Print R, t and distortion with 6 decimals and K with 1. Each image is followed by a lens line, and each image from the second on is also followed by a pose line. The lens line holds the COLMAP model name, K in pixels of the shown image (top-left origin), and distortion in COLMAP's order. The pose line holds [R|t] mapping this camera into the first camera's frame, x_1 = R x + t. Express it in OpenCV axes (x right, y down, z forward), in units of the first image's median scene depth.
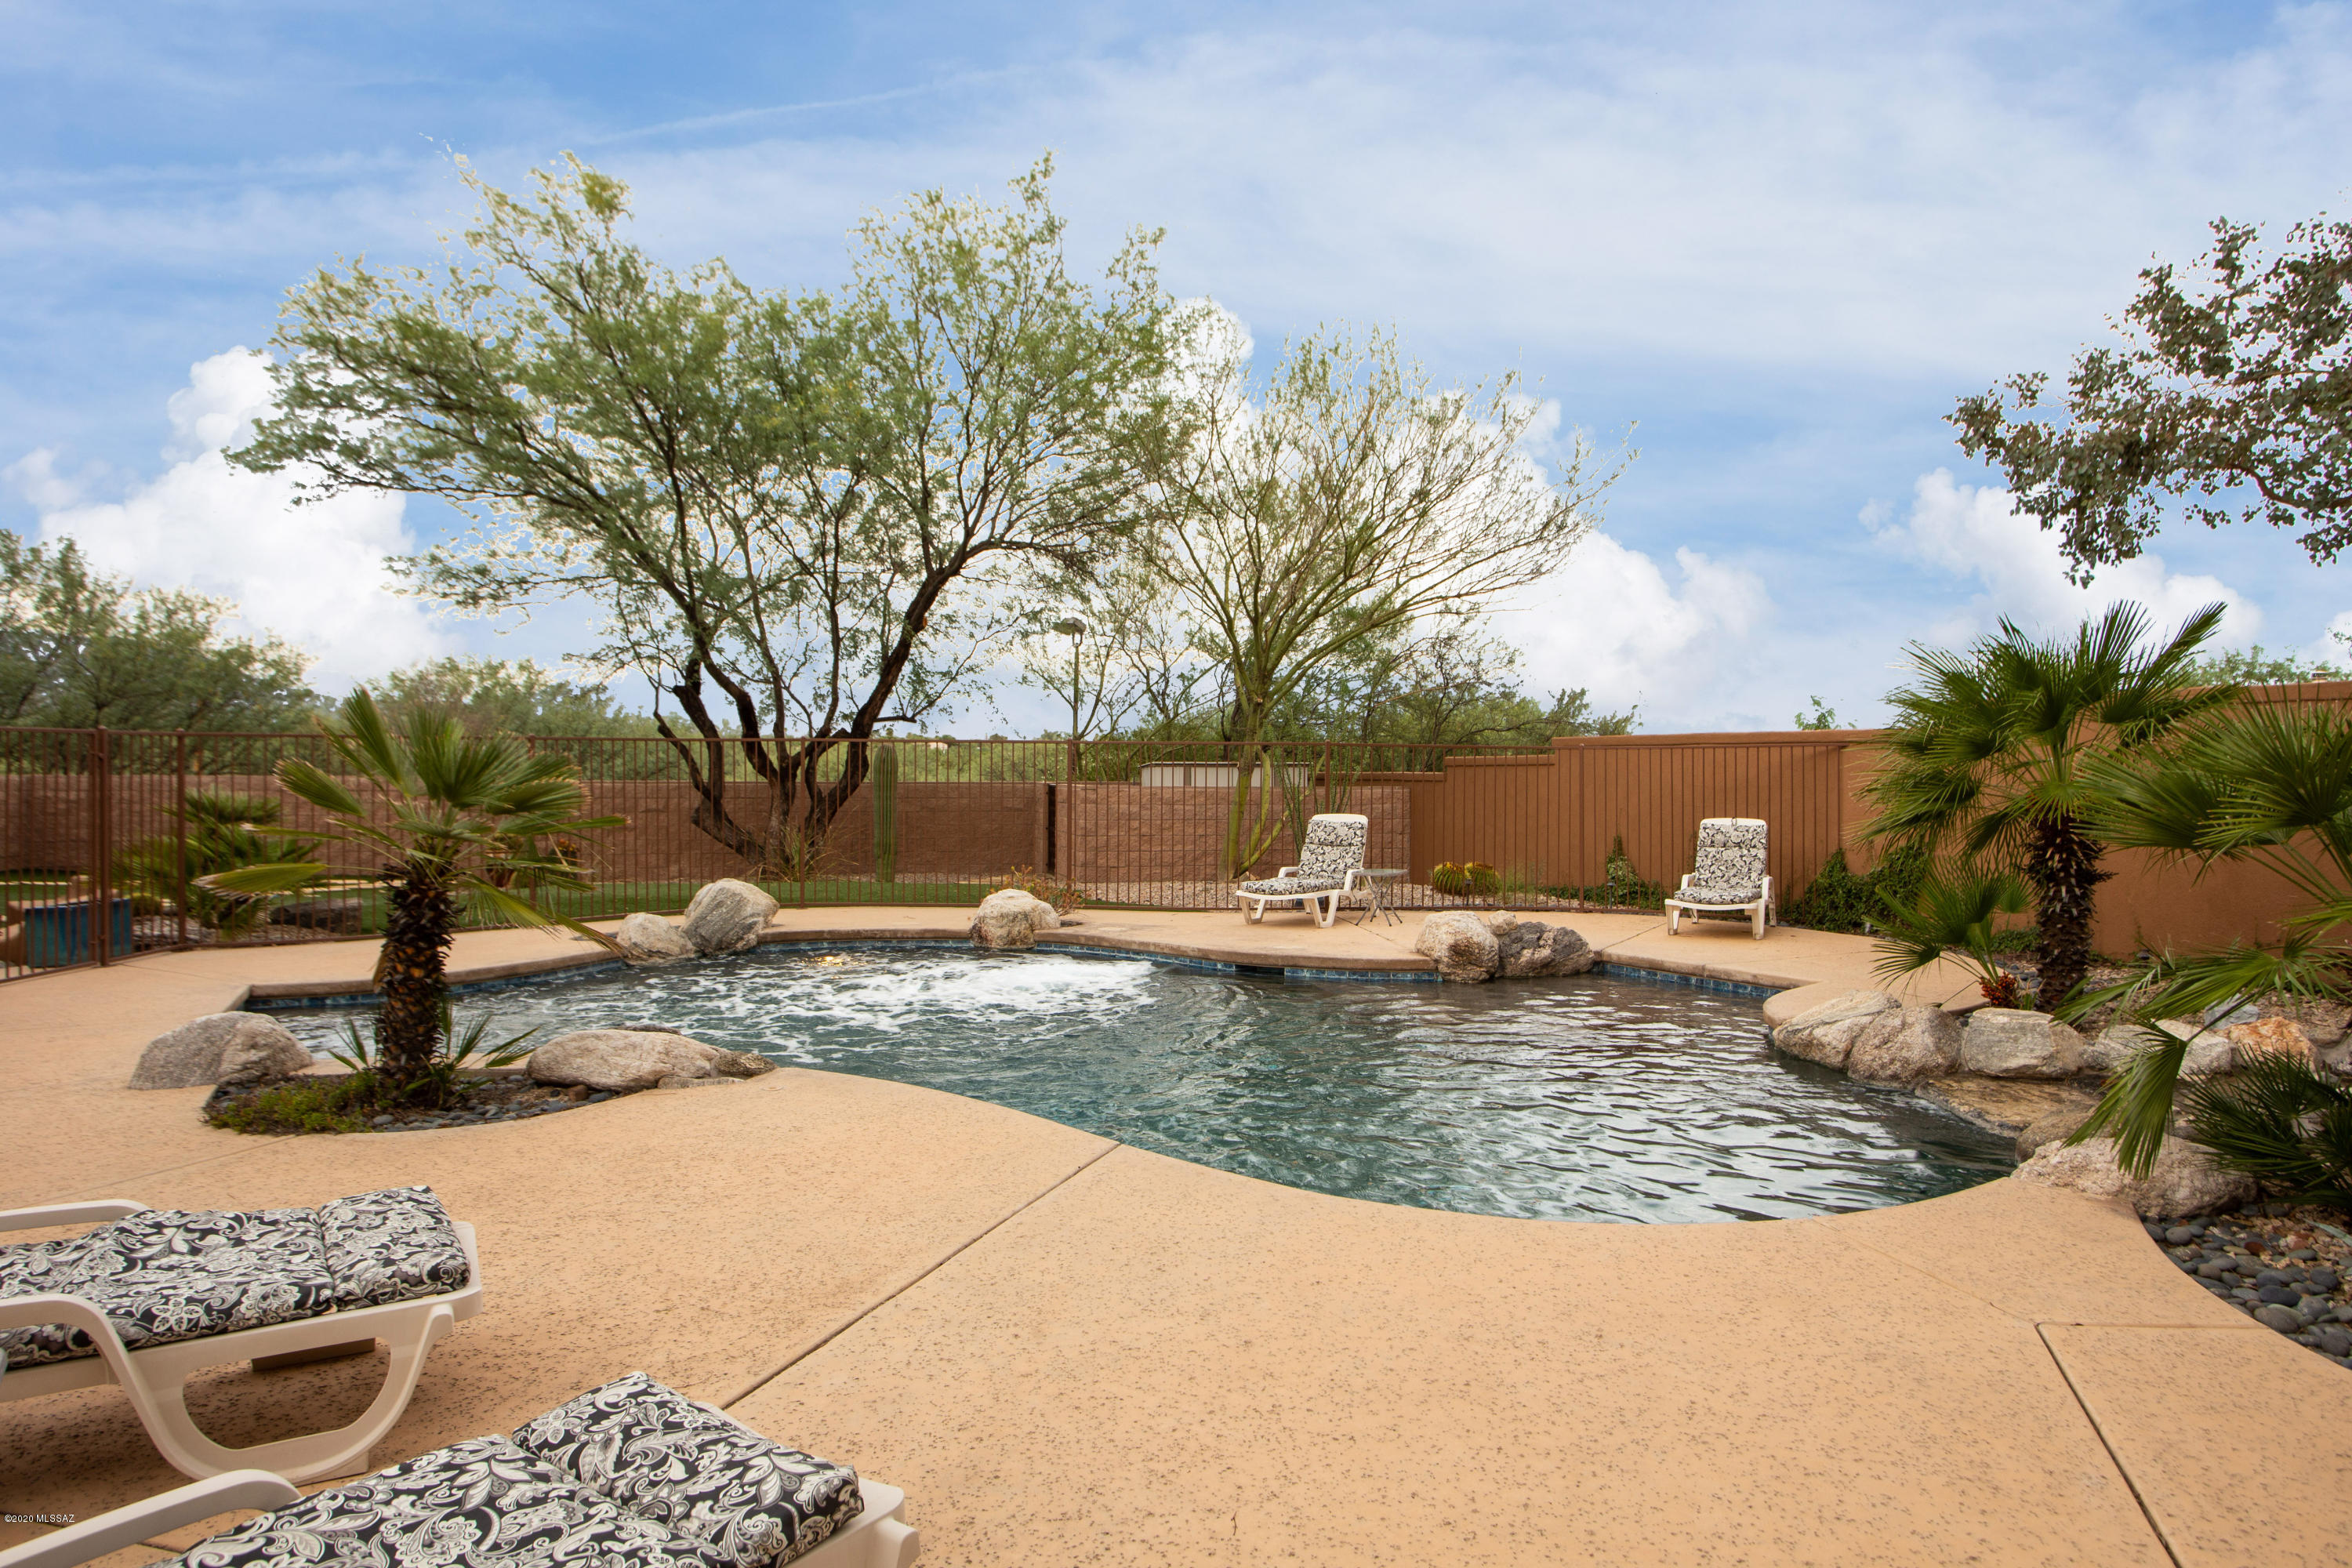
lens RADIAL K [[1571.3, 0, 1177.5], [0, 1571.3, 777.8], [0, 0, 1]] dist [0.003011, 0.001666]
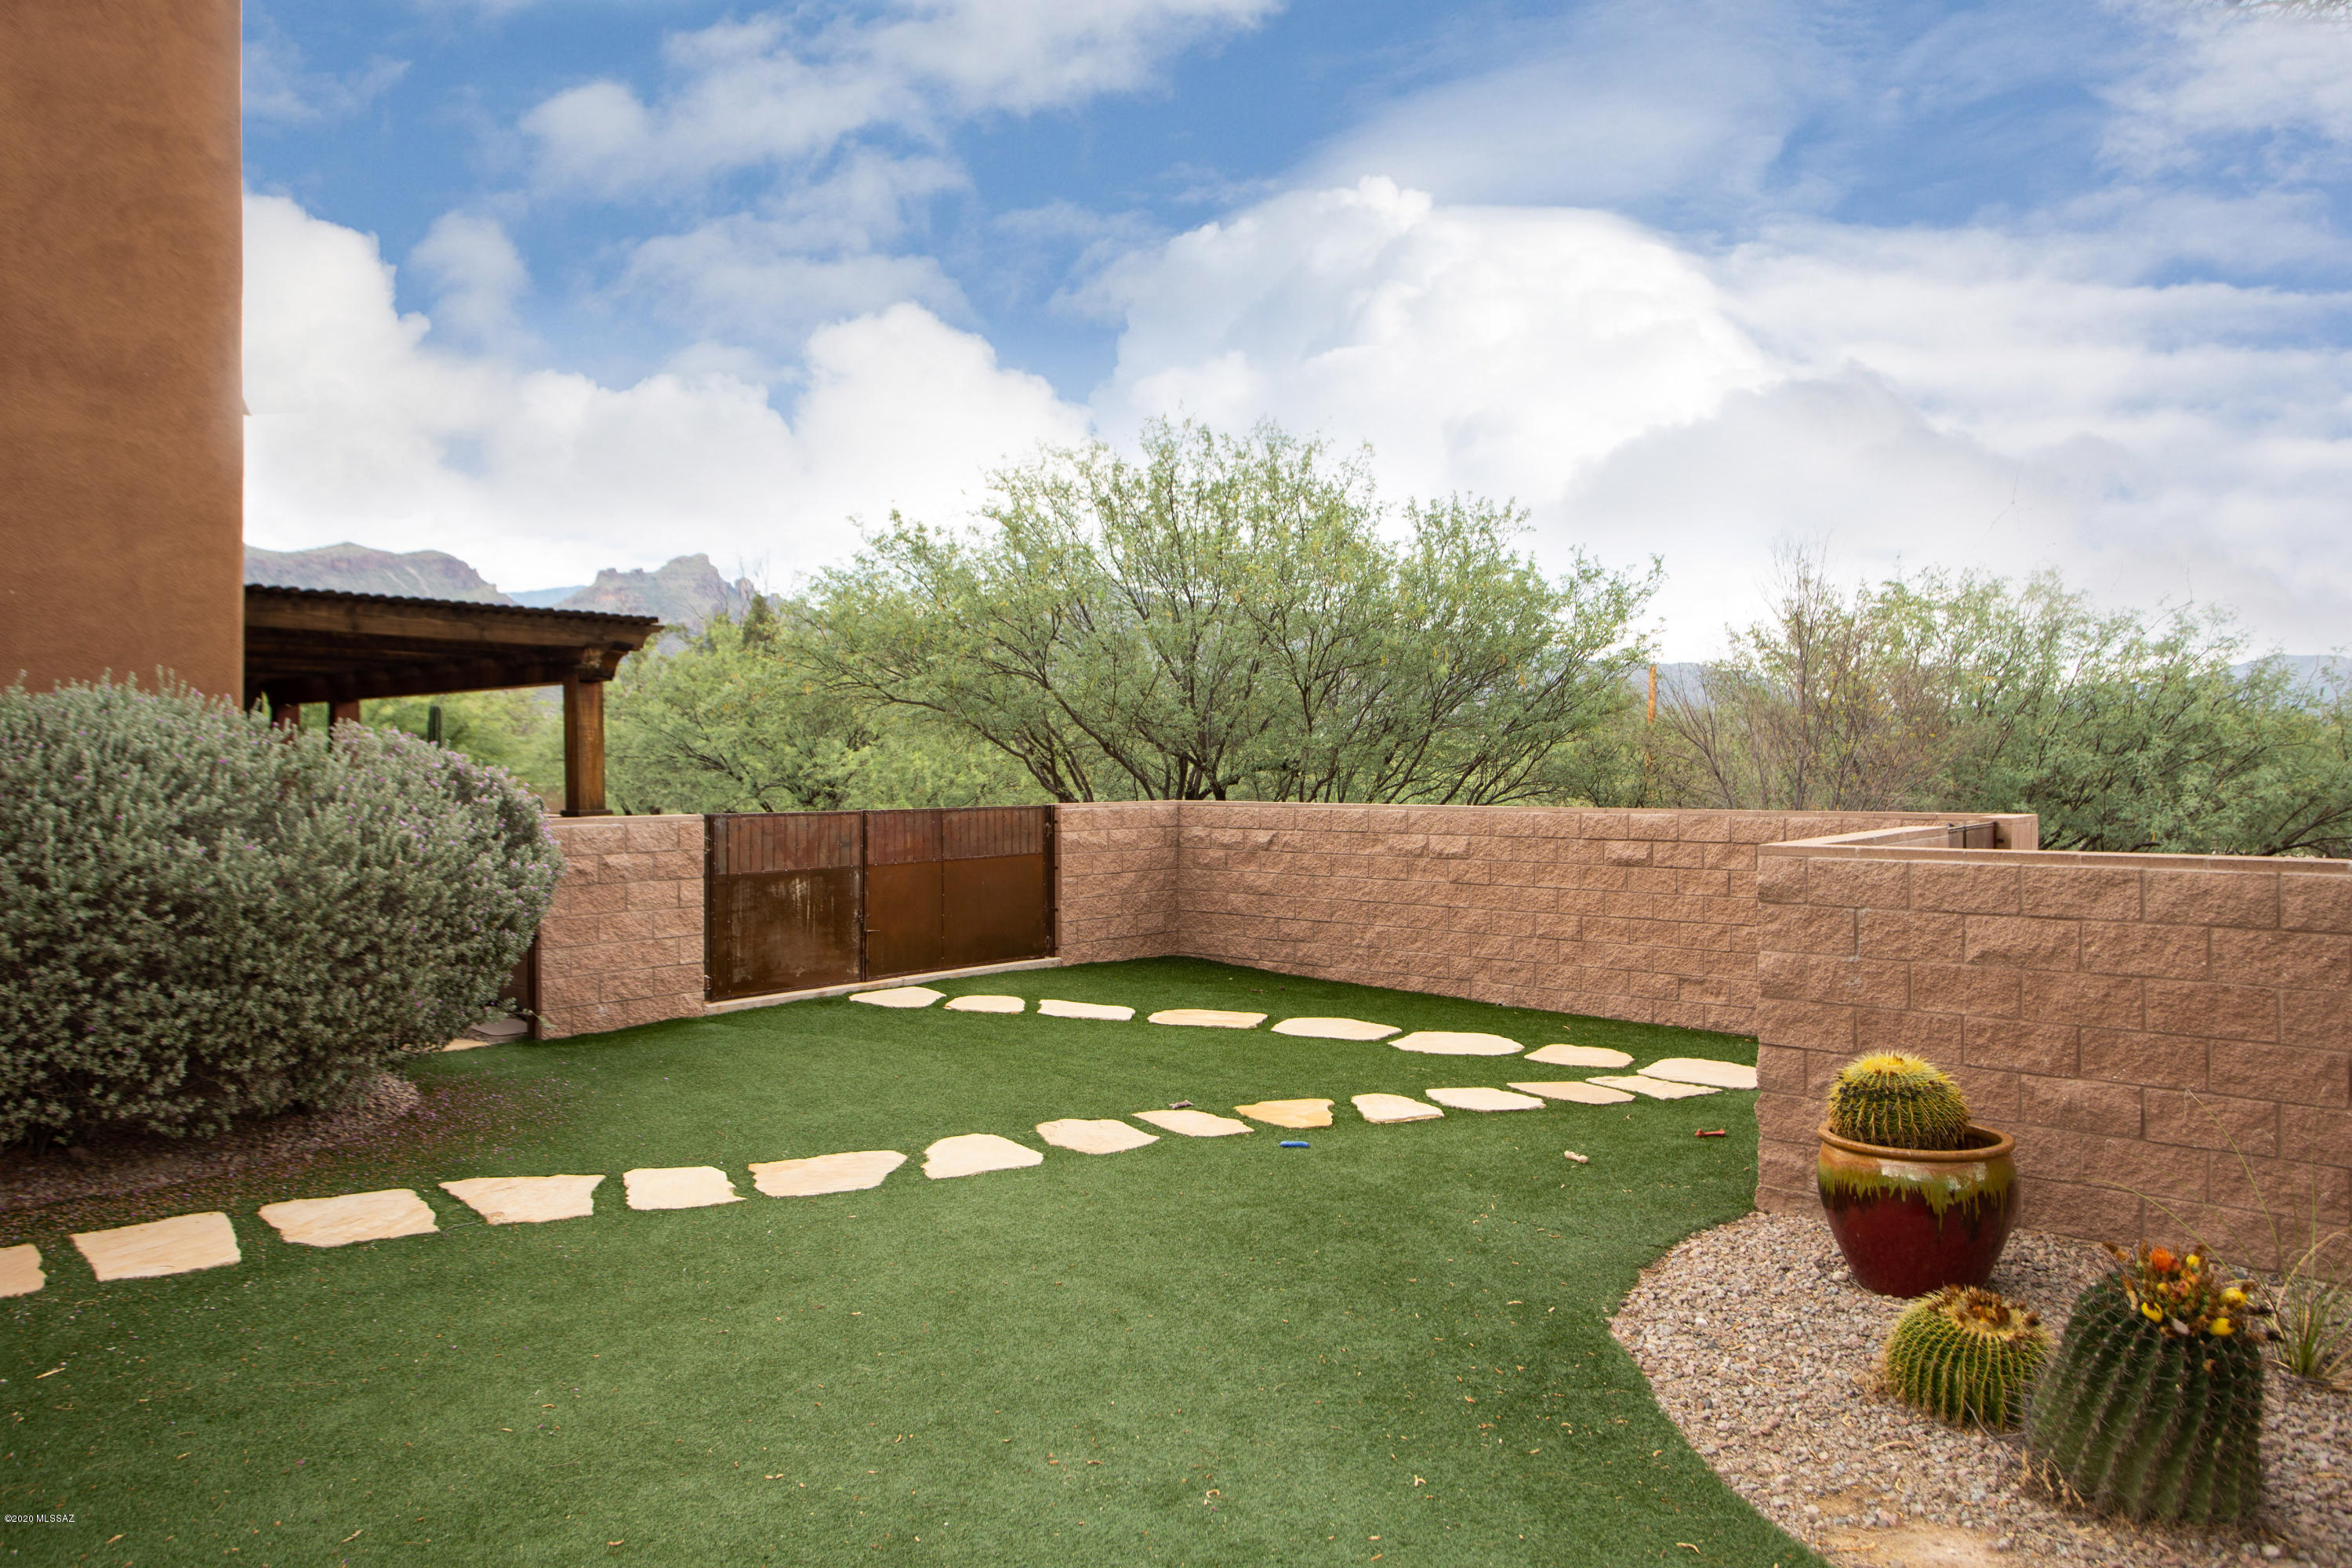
lens RADIAL K [[1571.3, 0, 1176.1], [0, 1571.3, 780.8], [0, 0, 1]] dist [0.003011, 0.001666]
pose [[0.622875, 0.009601, -0.782263, -0.190927], [-0.015965, 0.999872, -0.000440, -0.003300], [0.782159, 0.012763, 0.622949, 0.465820]]
